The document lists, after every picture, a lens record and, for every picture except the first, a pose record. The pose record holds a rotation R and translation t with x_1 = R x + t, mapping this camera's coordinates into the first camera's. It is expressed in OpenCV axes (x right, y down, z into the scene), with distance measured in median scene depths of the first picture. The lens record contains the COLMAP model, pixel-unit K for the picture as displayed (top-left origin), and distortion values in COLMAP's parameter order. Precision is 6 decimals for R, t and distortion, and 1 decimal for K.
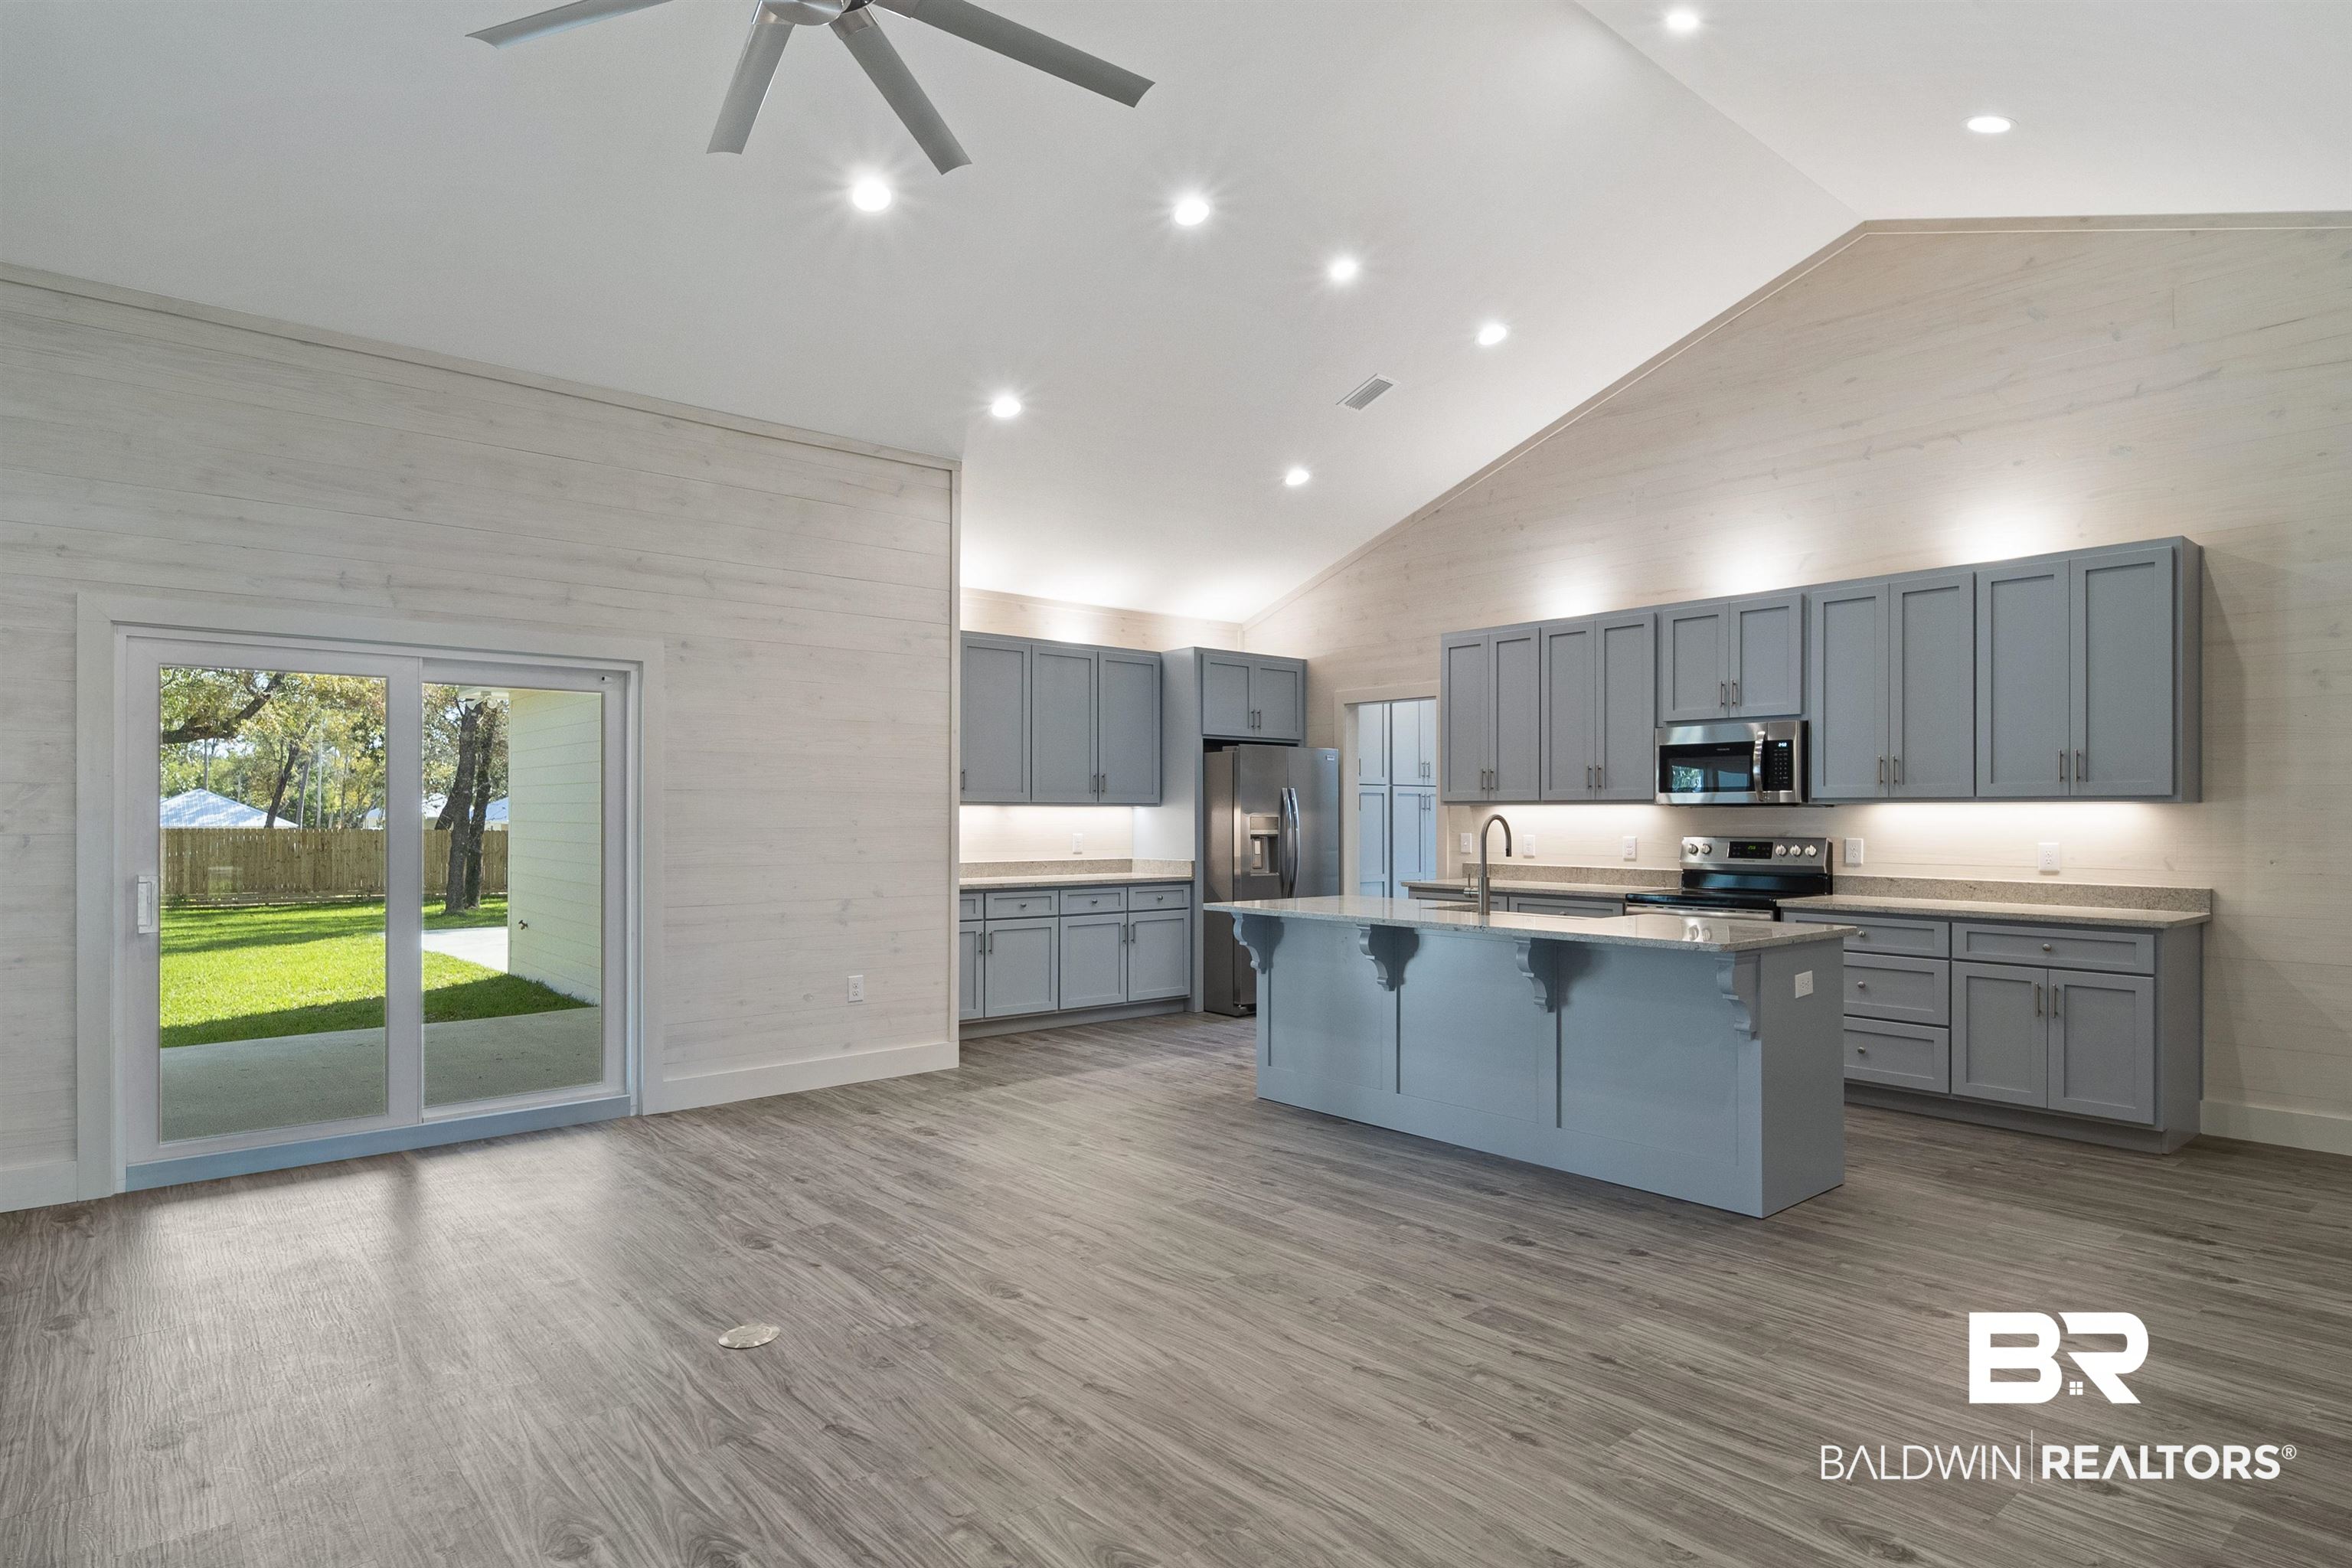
lens RADIAL K [[1282.1, 0, 1160.4], [0, 1282.1, 811.8], [0, 0, 1]] dist [0.000604, -0.000030]
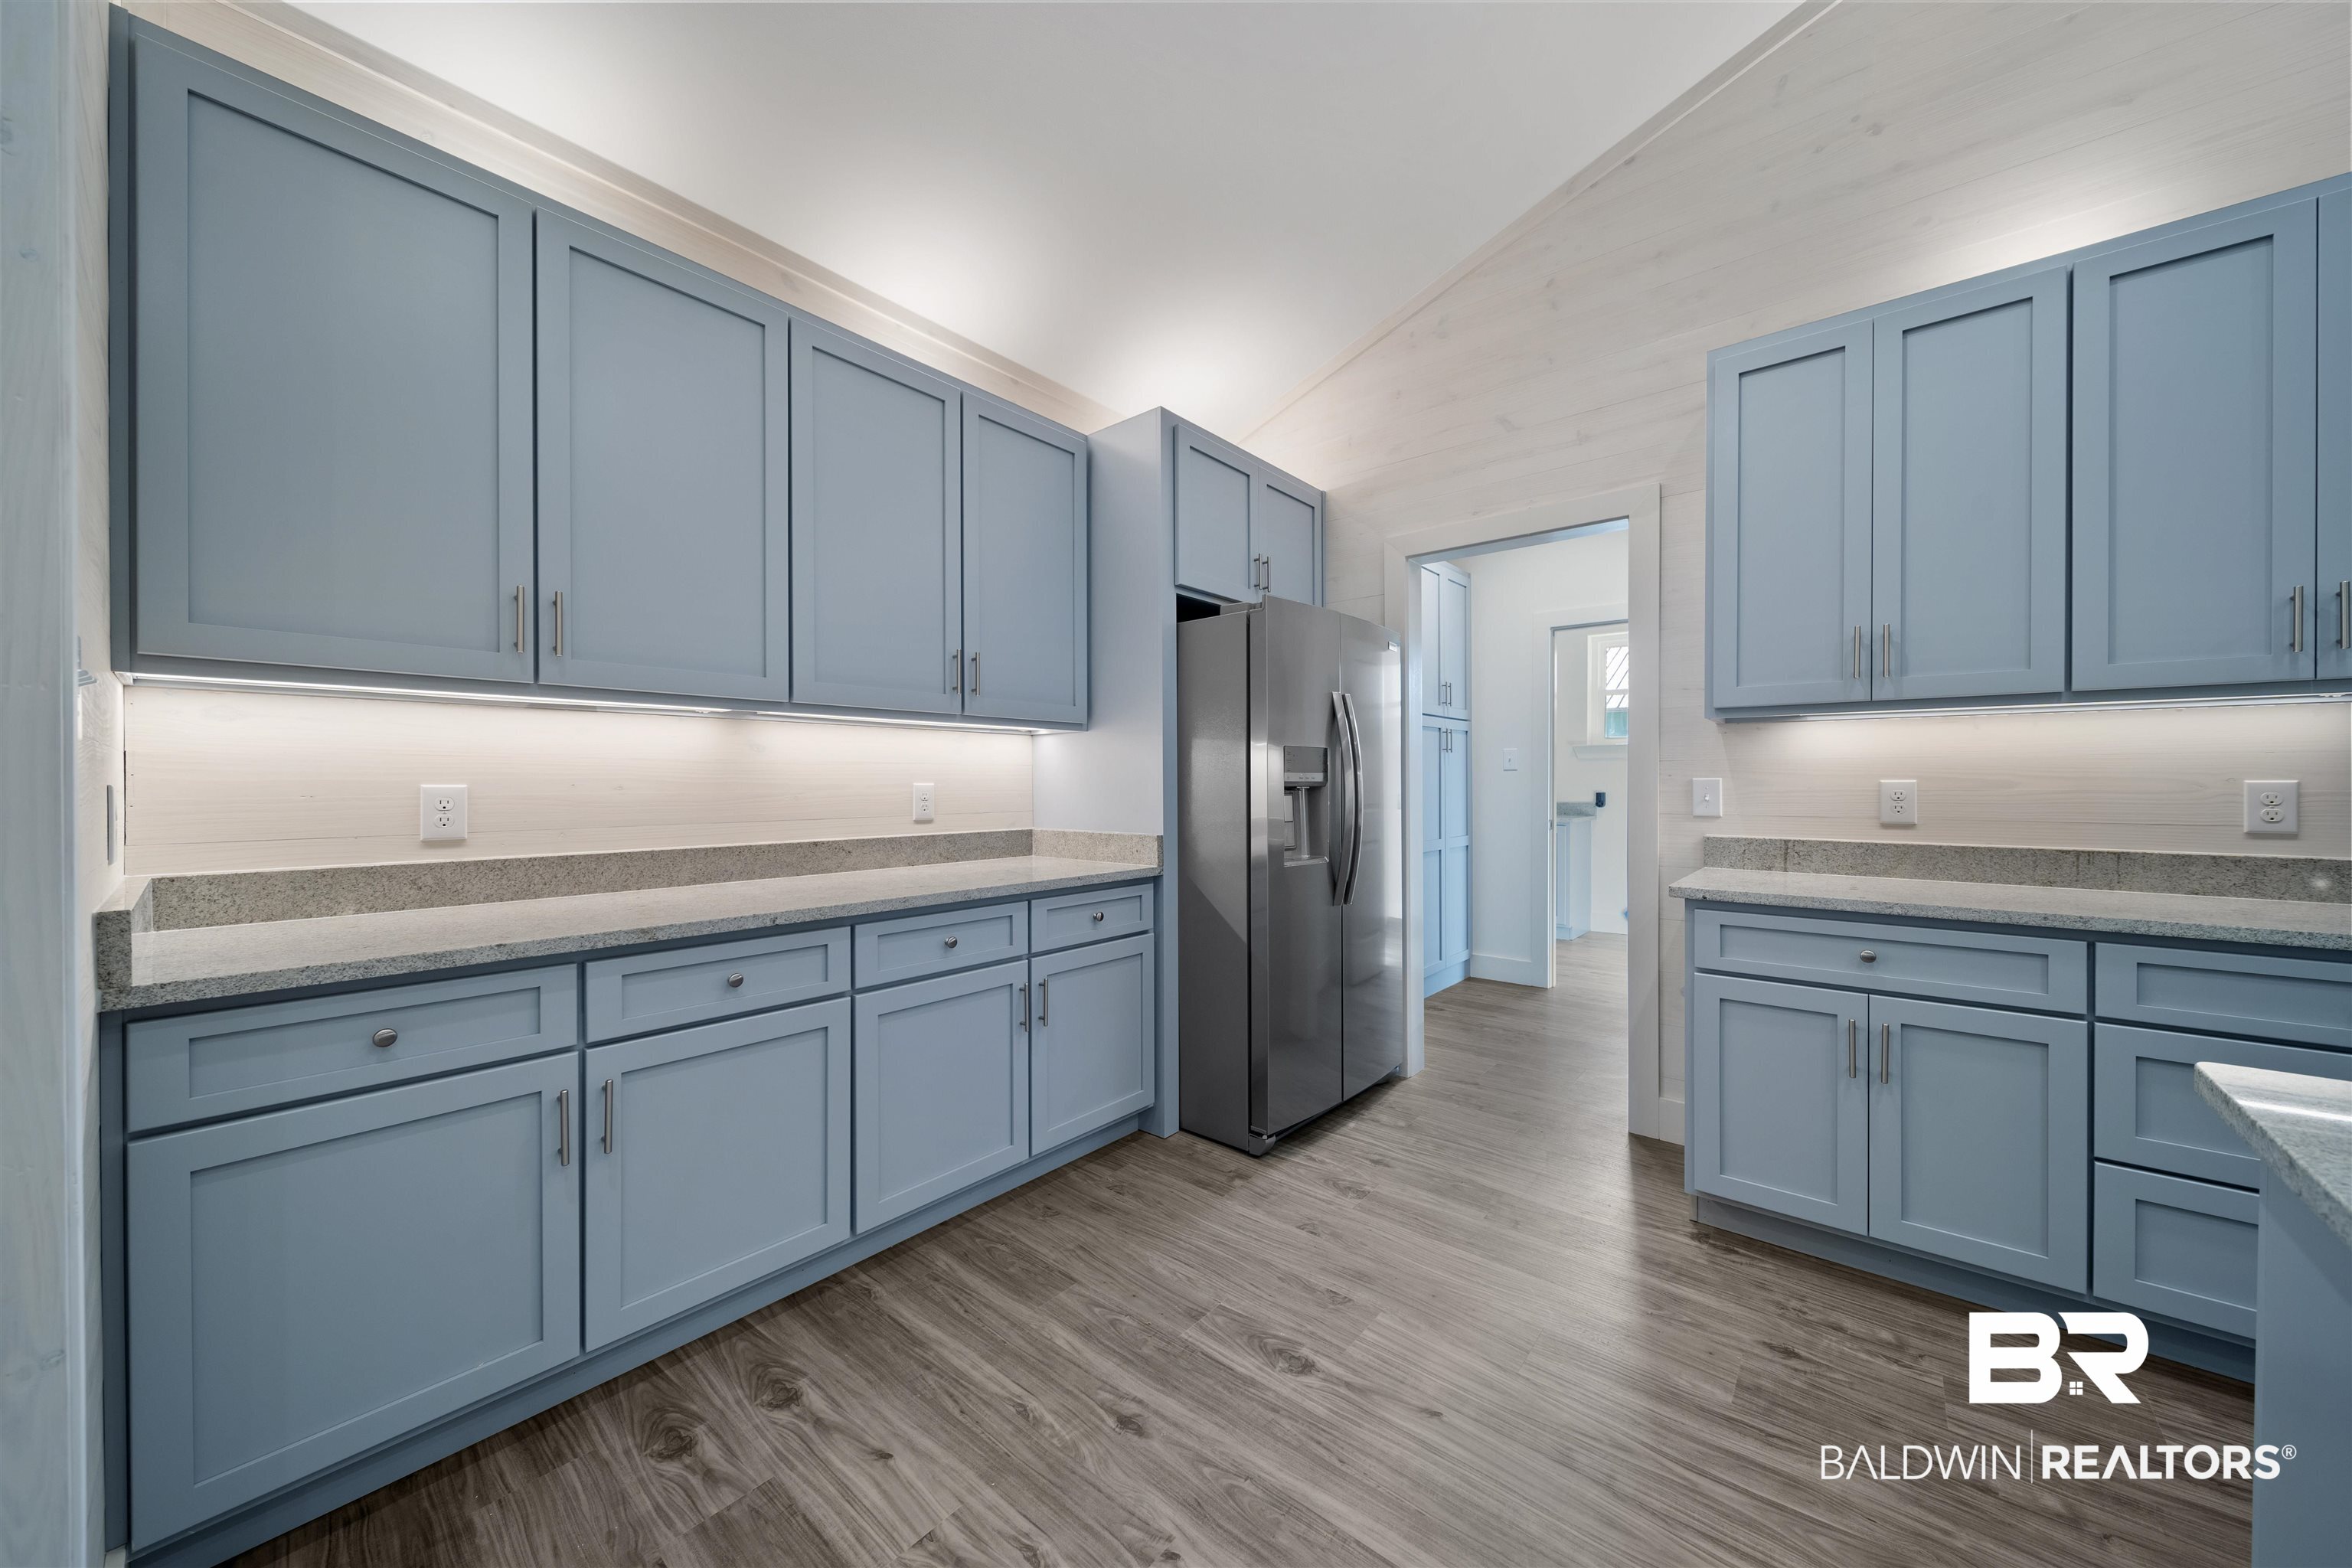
lens RADIAL K [[831.6, 0, 1176.0], [0, 831.6, 784.0], [0, 0, 1]] dist [-0.000236, -0.000169]
pose [[0.985182, -0.002581, 0.171490, -0.032650], [0.001439, 0.999976, 0.006785, 0.021472], [-0.171503, -0.006437, 0.985163, 0.926737]]
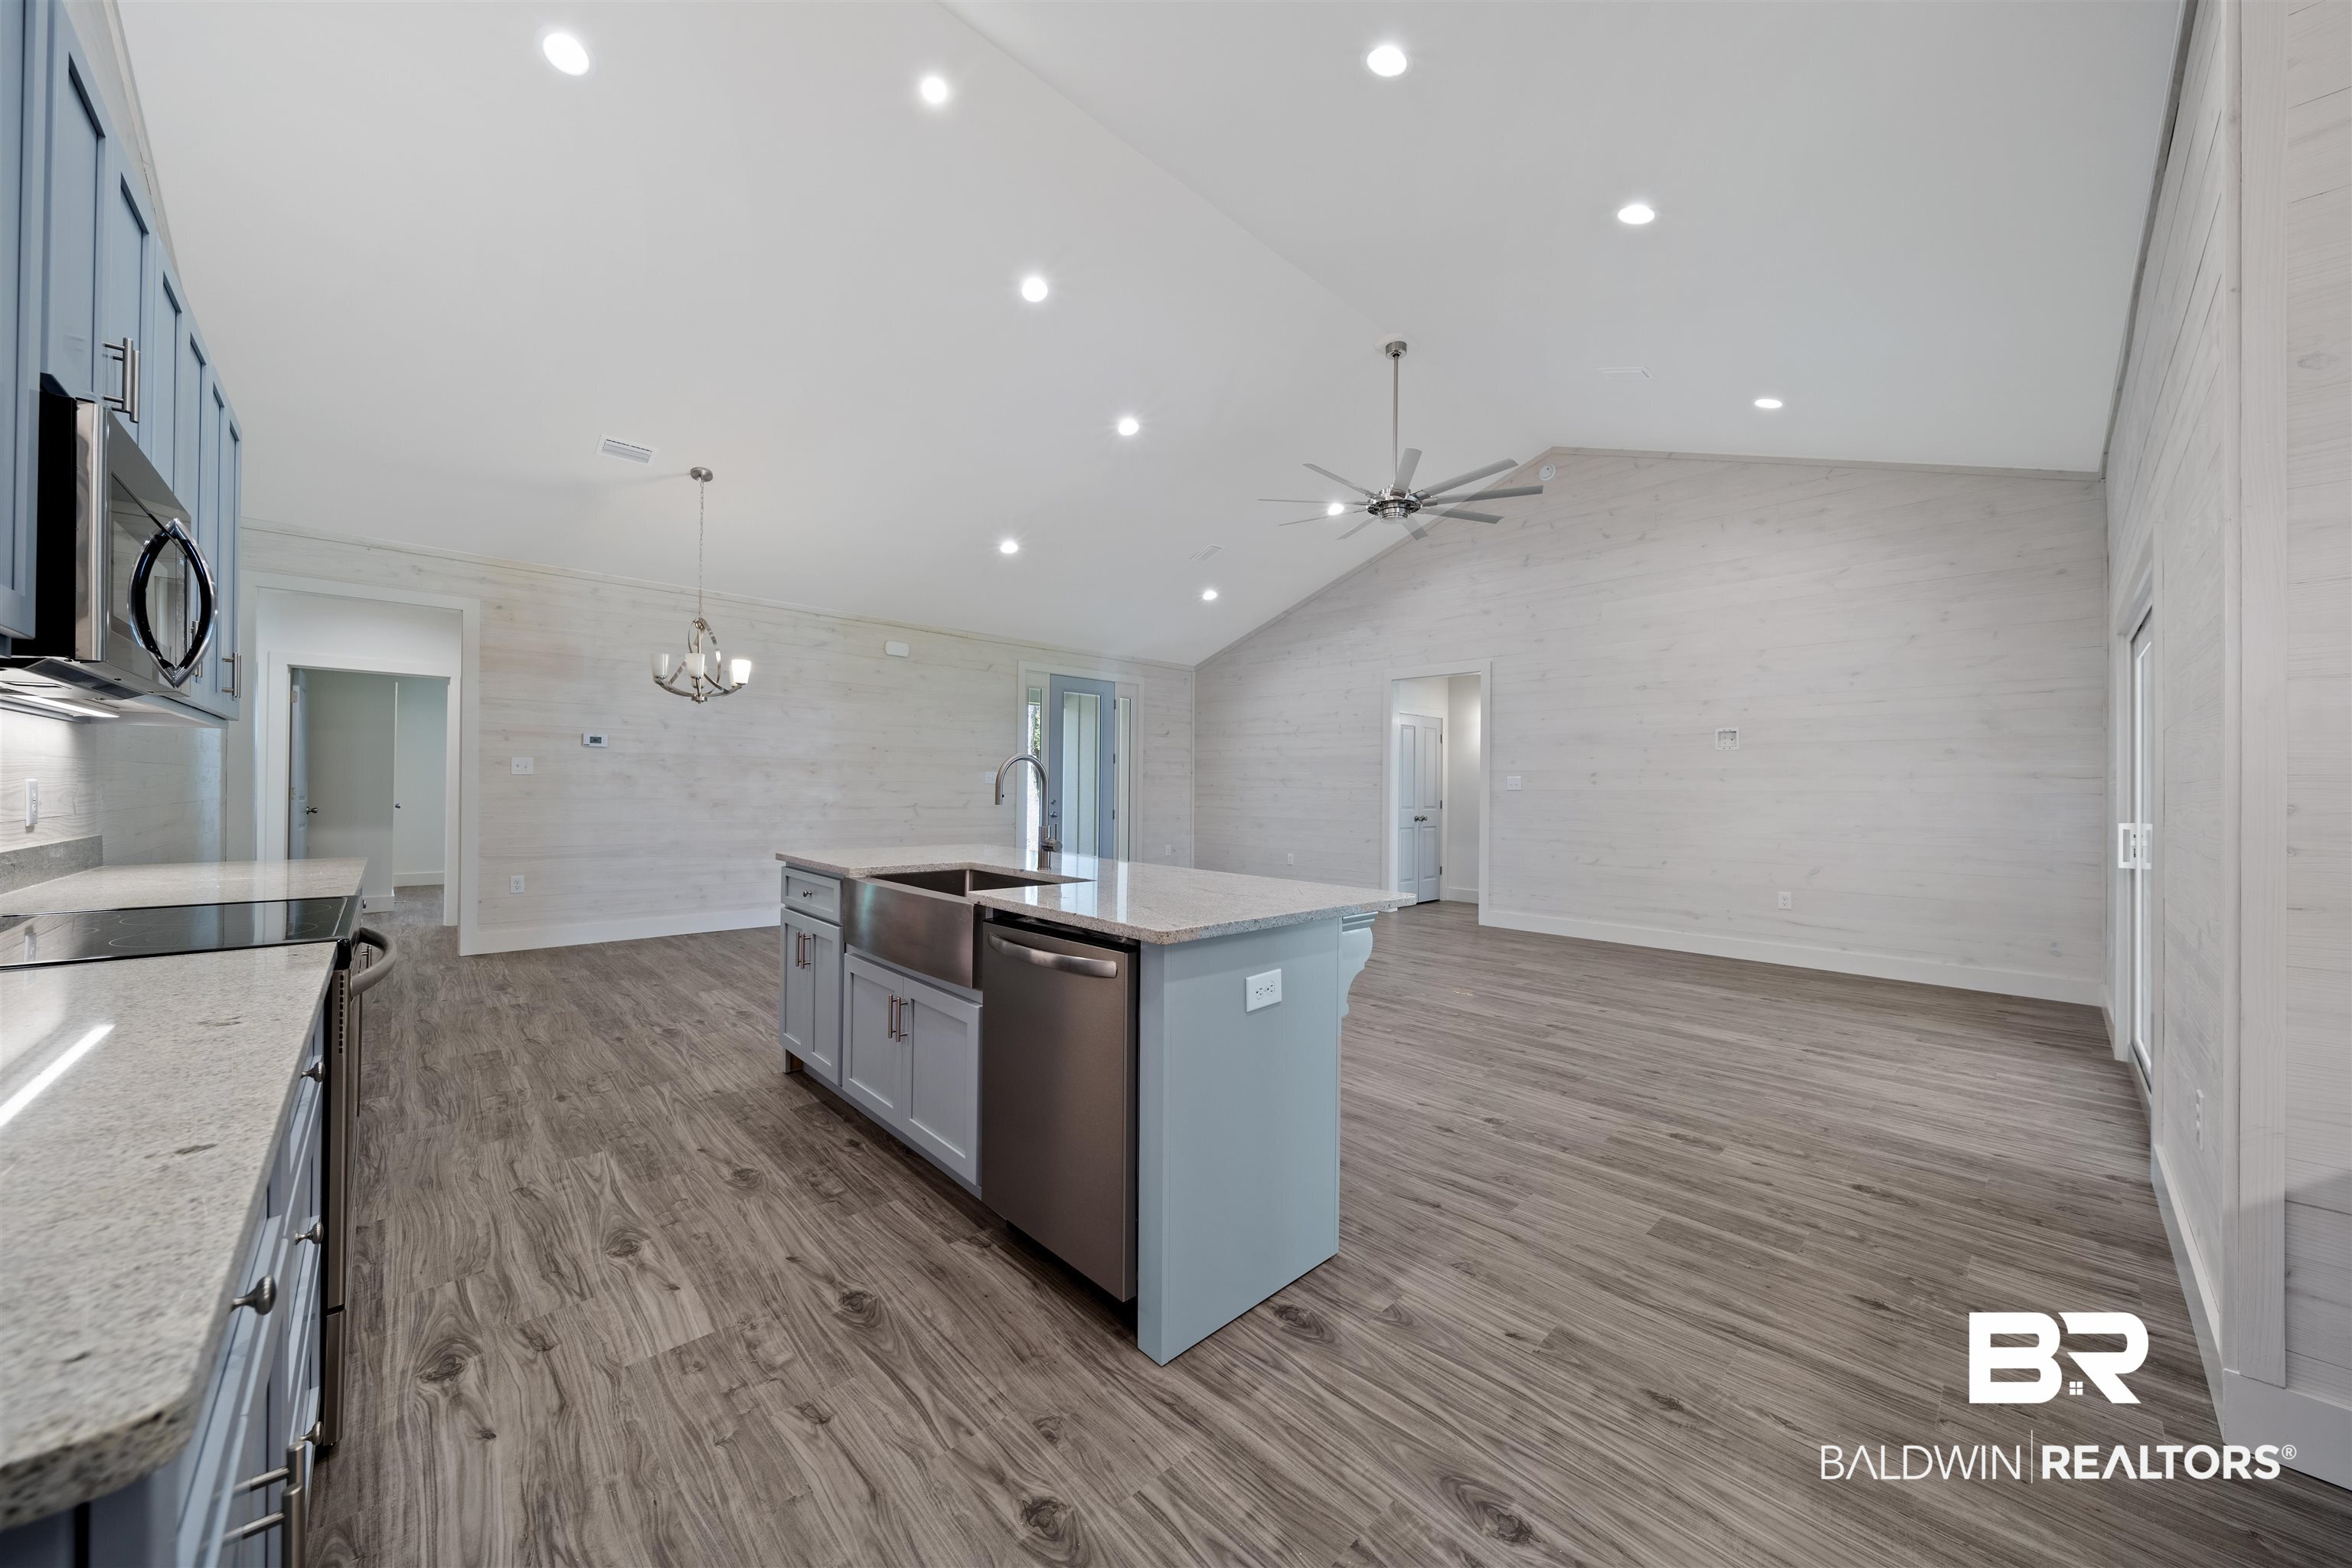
lens RADIAL K [[831.6, 0, 1176.0], [0, 831.6, 784.0], [0, 0, 1]] dist [-0.000236, -0.000169]
pose [[-0.997868, -0.011606, -0.064231, 0.161968], [-0.011073, 0.999901, -0.008644, 0.020792], [0.064325, -0.007914, -0.997898, 1.284340]]
